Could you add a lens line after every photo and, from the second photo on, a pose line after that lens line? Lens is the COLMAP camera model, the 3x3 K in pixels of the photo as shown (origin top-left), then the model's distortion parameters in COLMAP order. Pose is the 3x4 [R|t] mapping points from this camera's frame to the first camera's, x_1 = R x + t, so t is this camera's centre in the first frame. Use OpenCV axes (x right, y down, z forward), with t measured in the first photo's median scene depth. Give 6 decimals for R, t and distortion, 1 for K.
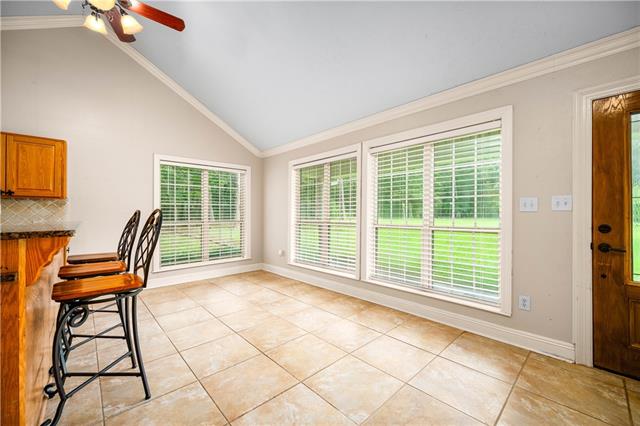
lens RADIAL K [[255.6, 0, 324.7], [0, 255.6, 212.6], [0, 0, 1]] dist [-0.001724, -0.000278]
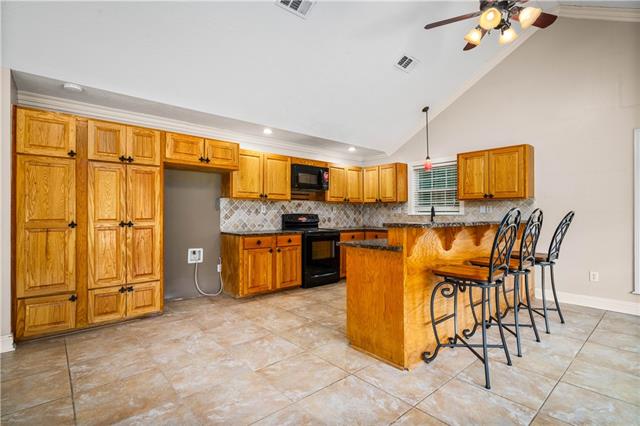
lens RADIAL K [[309.9, 0, 320.0], [0, 309.9, 213.0], [0, 0, 1]] dist [0.000758, -0.000032]
pose [[-0.033327, 0.001108, -0.999444, 0.352589], [0.004480, 0.999990, 0.000959, 0.001080], [0.999434, -0.004446, -0.033332, 0.207162]]
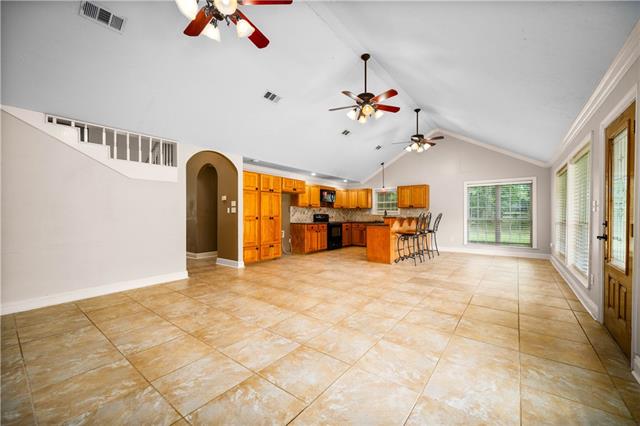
lens RADIAL K [[252.4, 0, 320.0], [0, 252.4, 213.0], [0, 0, 1]] dist [-0.001465, -0.000297]
pose [[0.153525, -0.002117, -0.988143, 1.491015], [0.002350, 0.999996, -0.001777, 0.000393], [0.988142, -0.002049, 0.153529, -0.493735]]
